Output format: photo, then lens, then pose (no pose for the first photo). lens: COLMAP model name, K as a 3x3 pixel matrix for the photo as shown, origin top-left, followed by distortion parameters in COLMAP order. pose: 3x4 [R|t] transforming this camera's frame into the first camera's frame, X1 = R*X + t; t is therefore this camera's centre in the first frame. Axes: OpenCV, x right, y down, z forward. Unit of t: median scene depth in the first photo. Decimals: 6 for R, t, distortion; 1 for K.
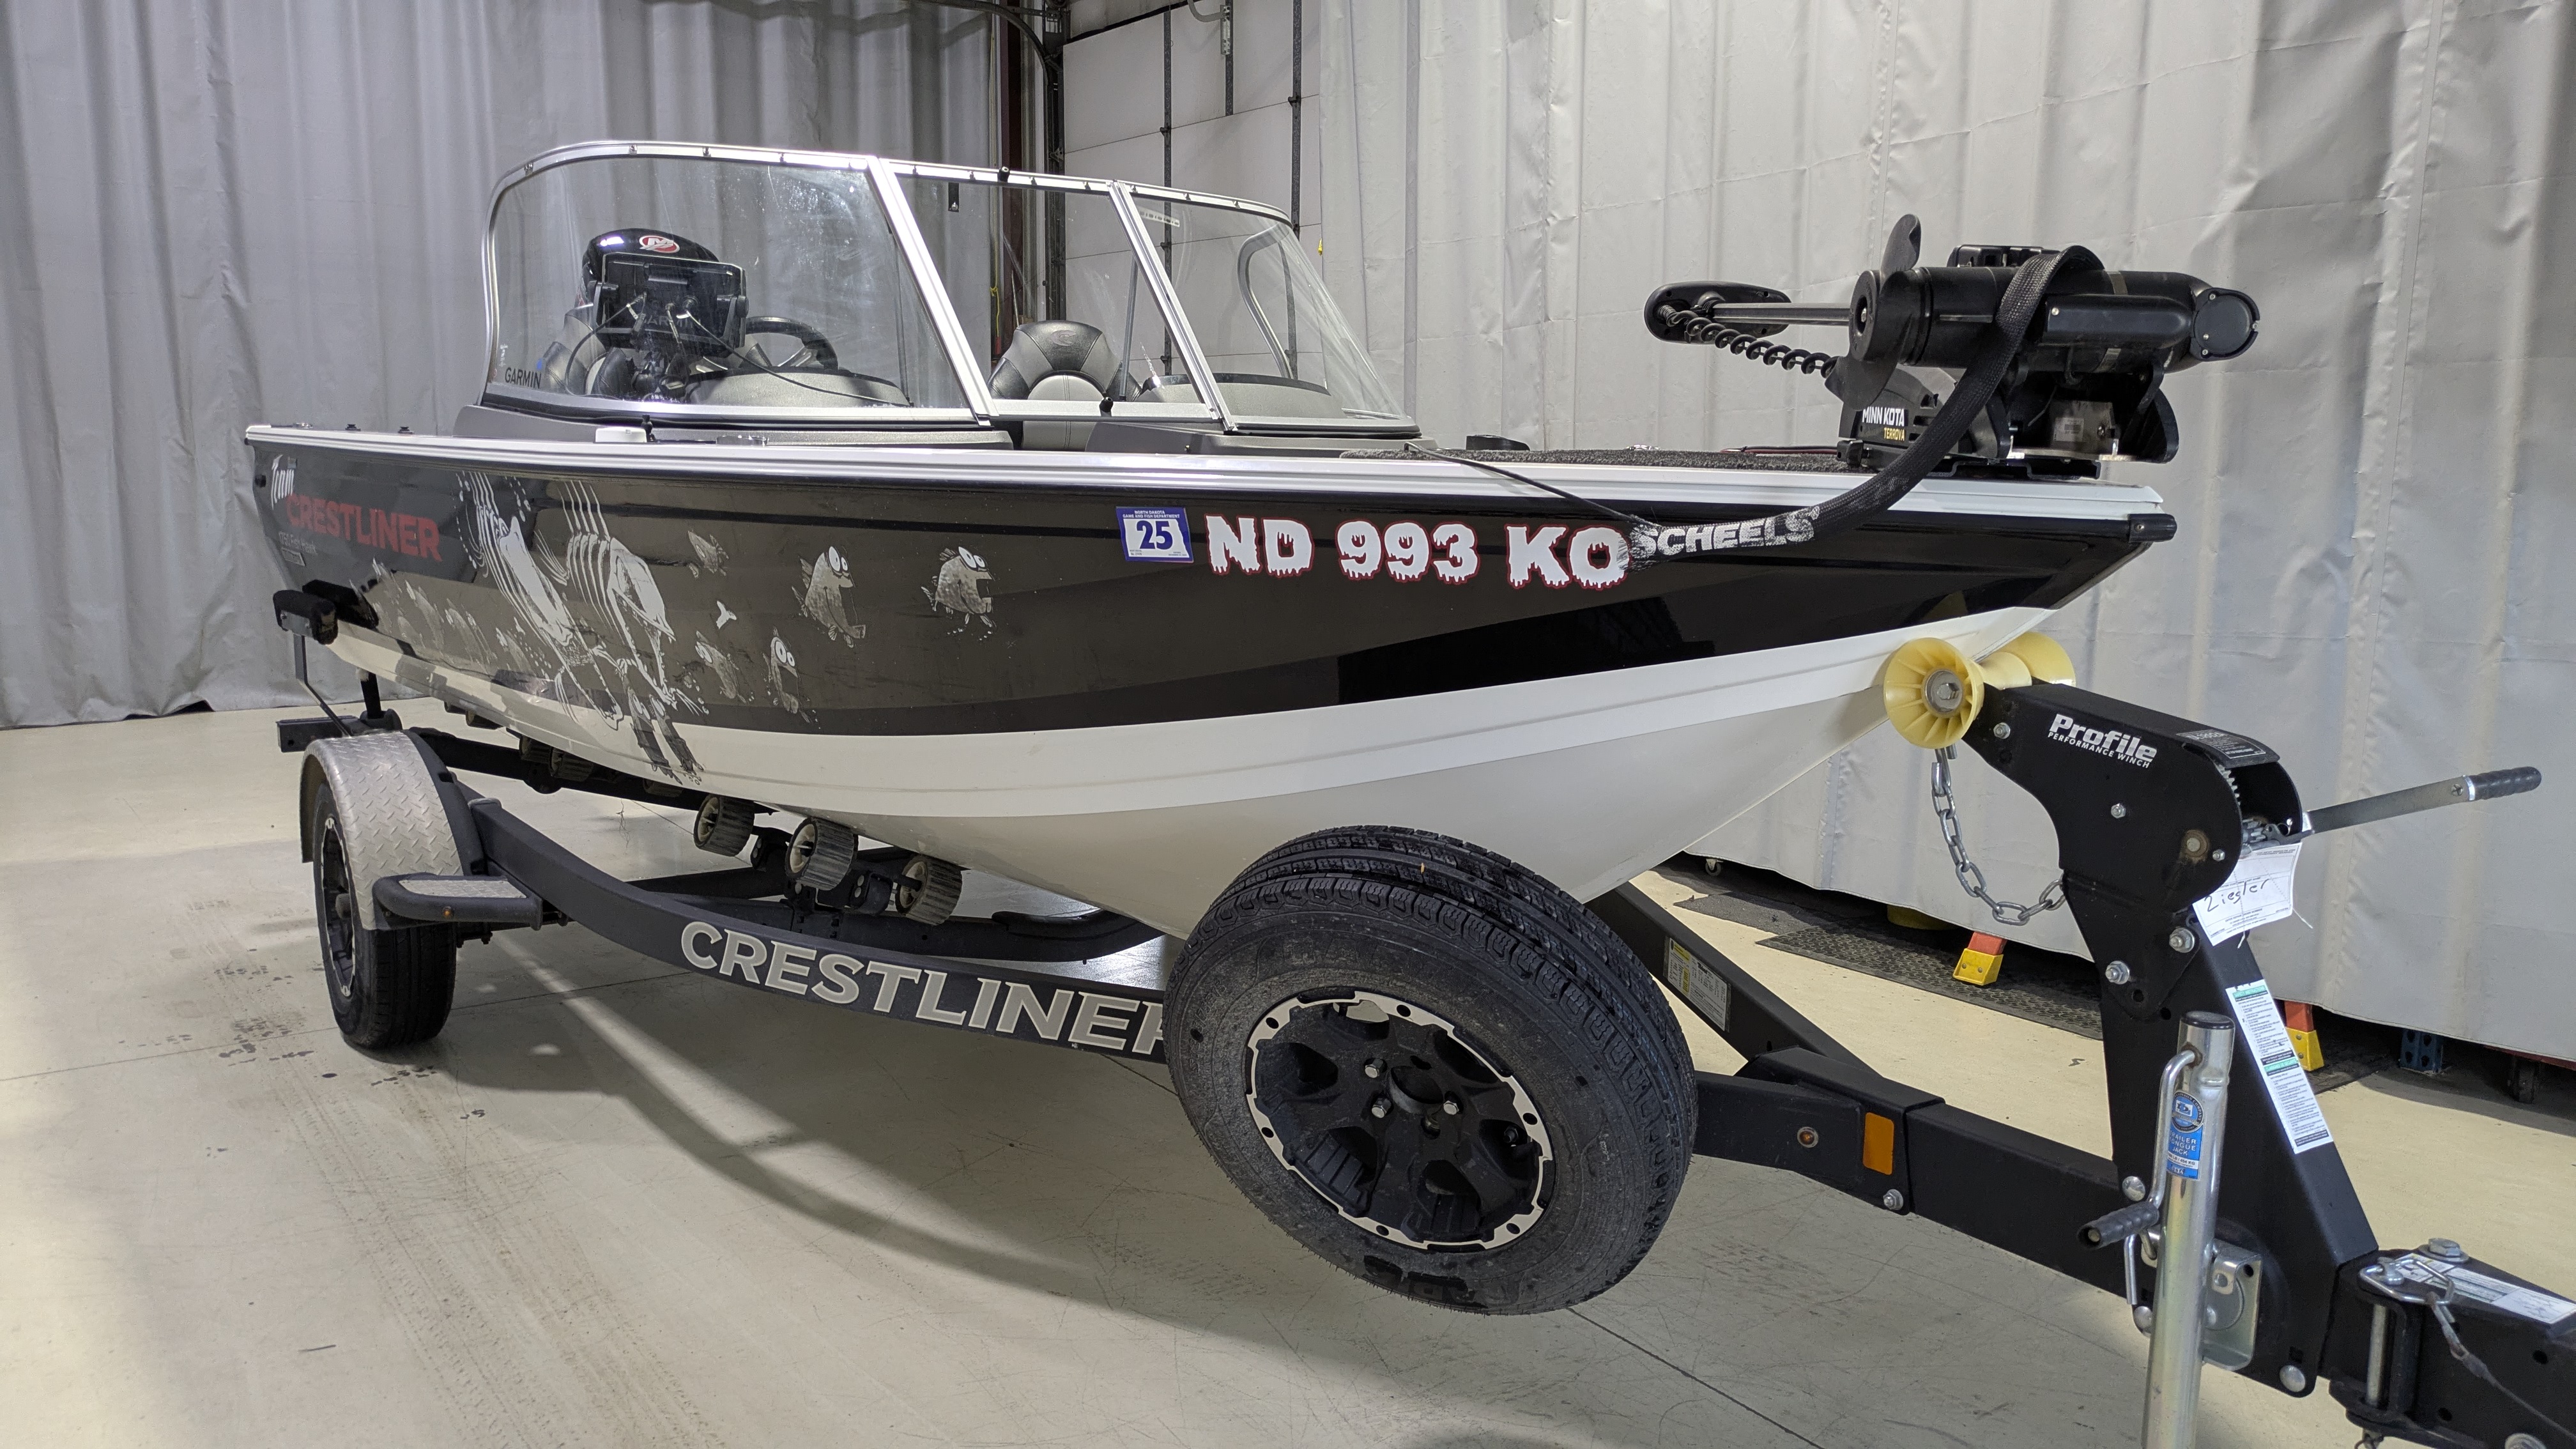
lens RADIAL K [[2035.9, 0, 1295.6], [0, 2035.9, 766.4], [0, 0, 1]] dist [0.056675, -0.071262]
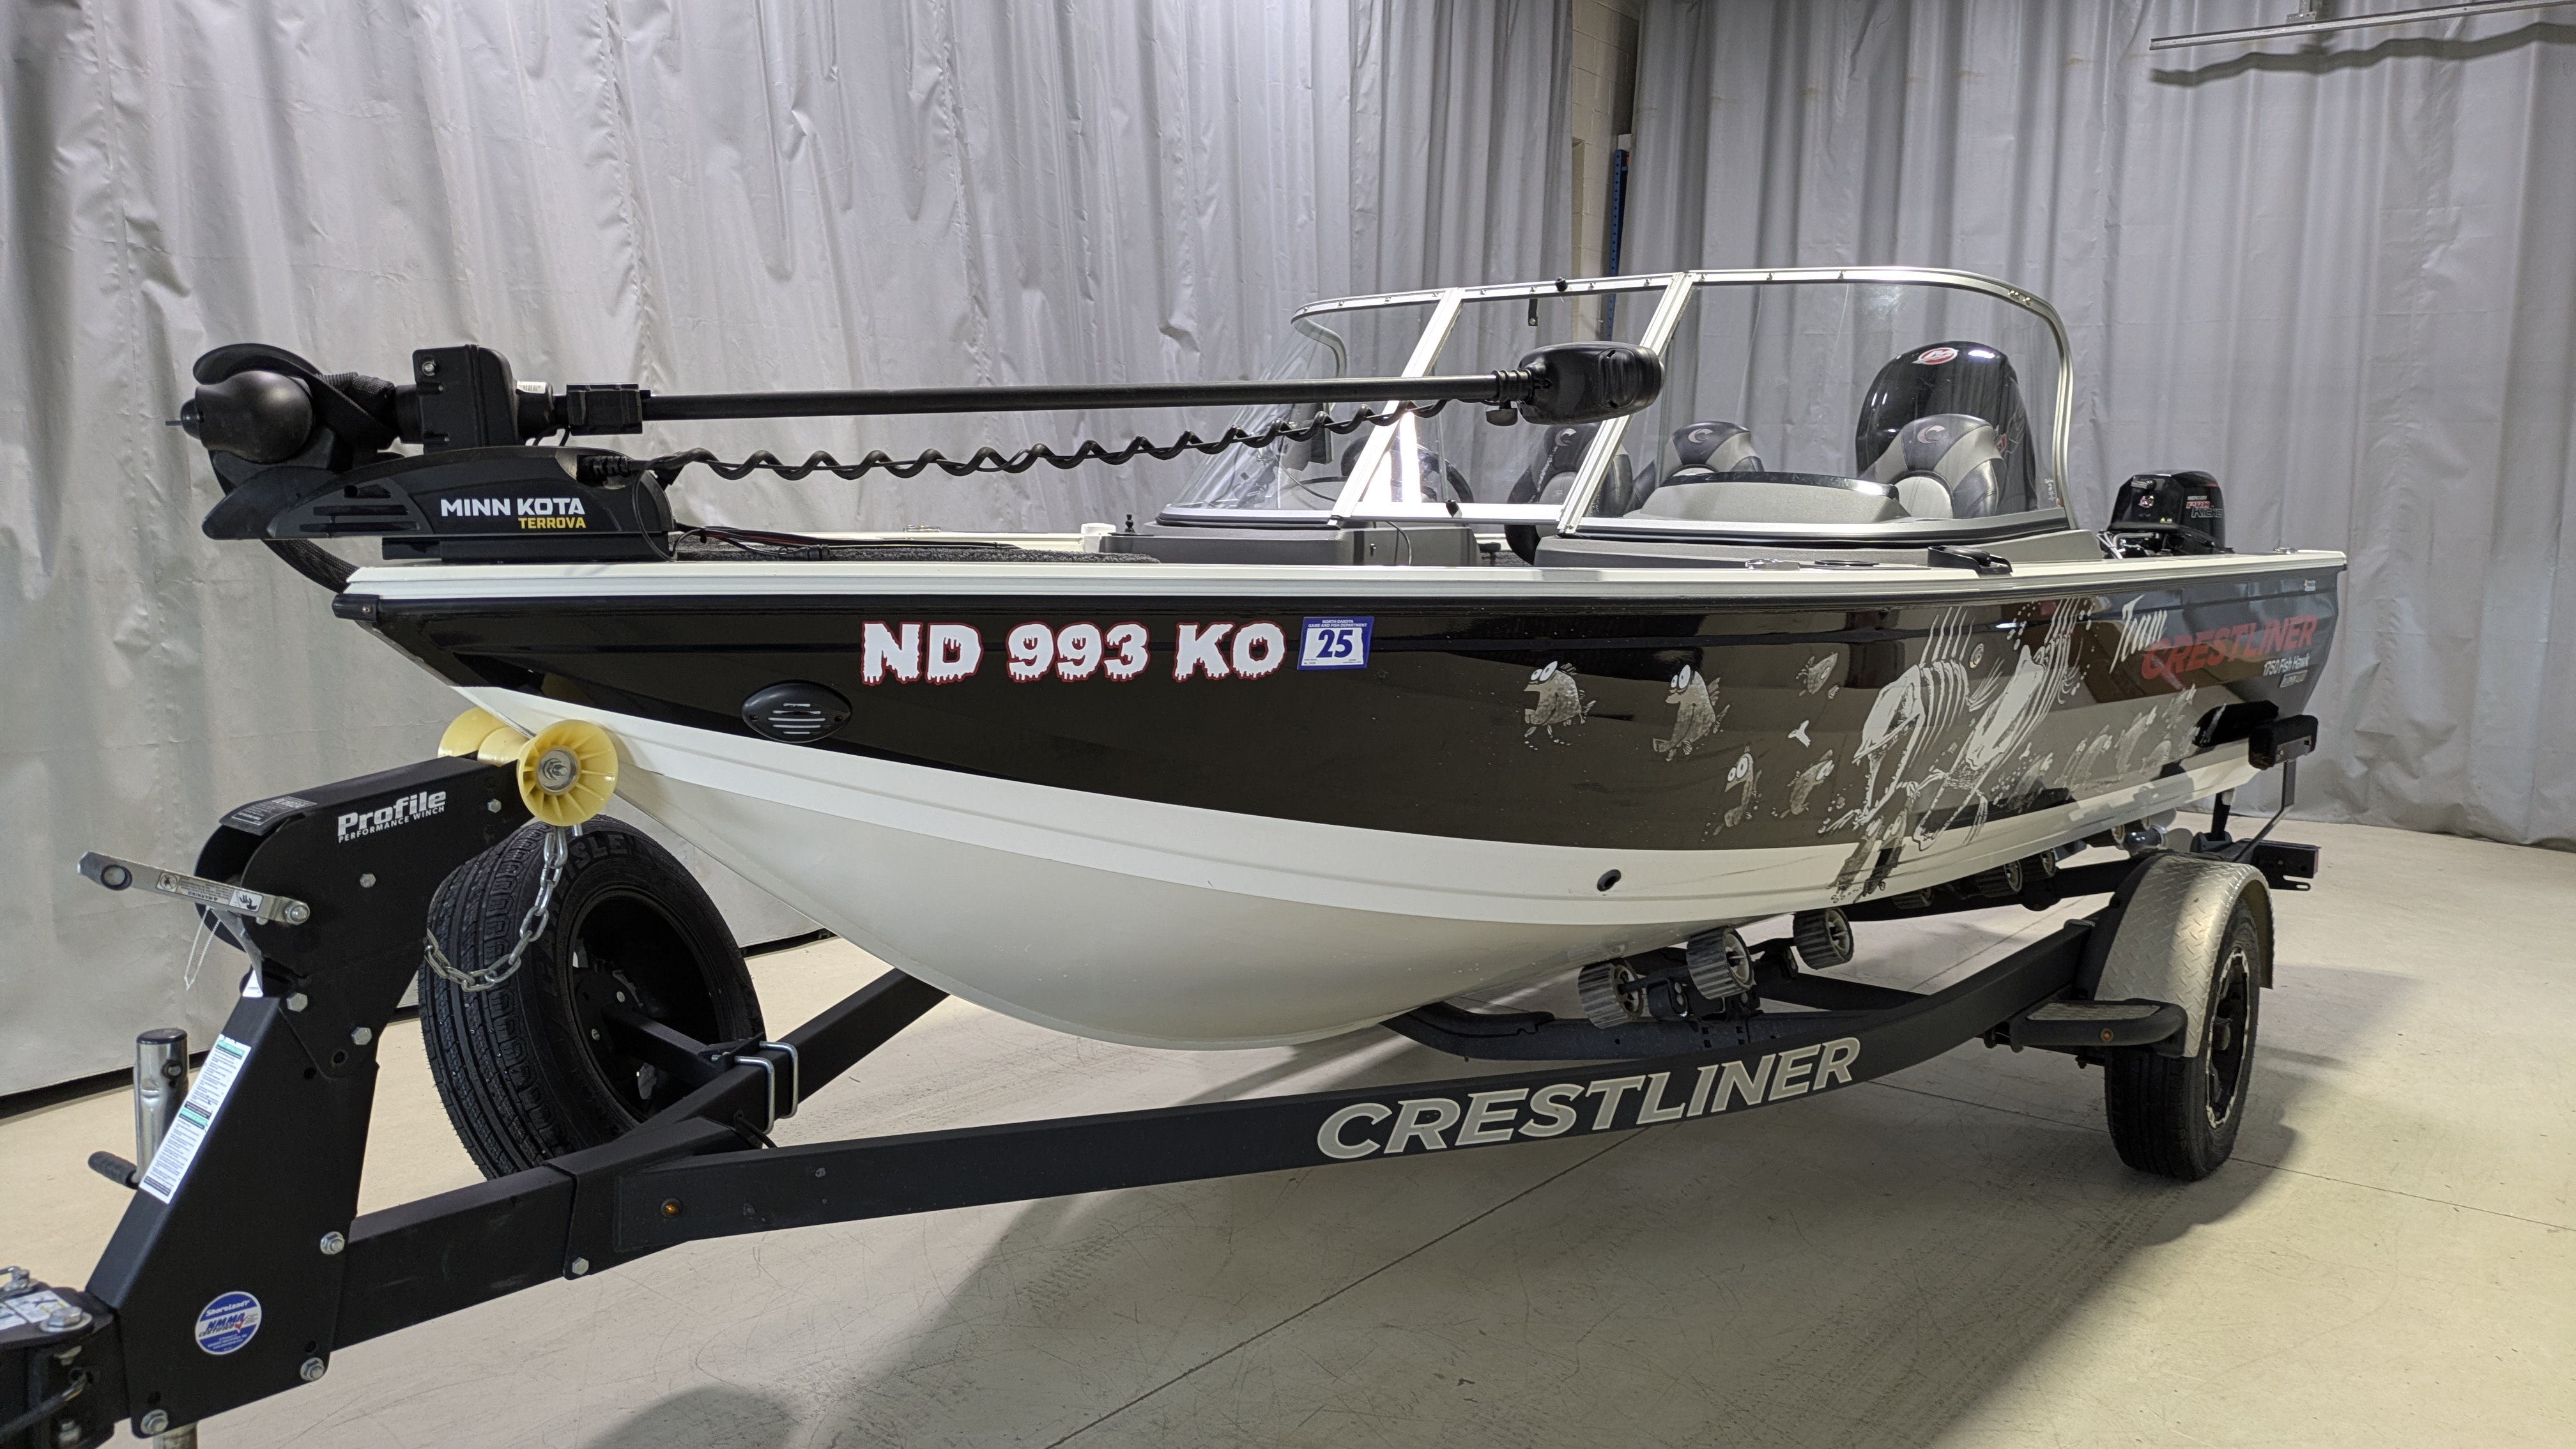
lens RADIAL K [[1887.3, 0, 1283.9], [0, 1887.3, 709.1], [0, 0, 1]] dist [0.007705, -0.003917]
pose [[0.554391, -0.063805, 0.829807, -0.684638], [0.113183, 0.993574, 0.000781, -0.066865], [-0.824524, 0.093487, 0.558050, 0.393669]]
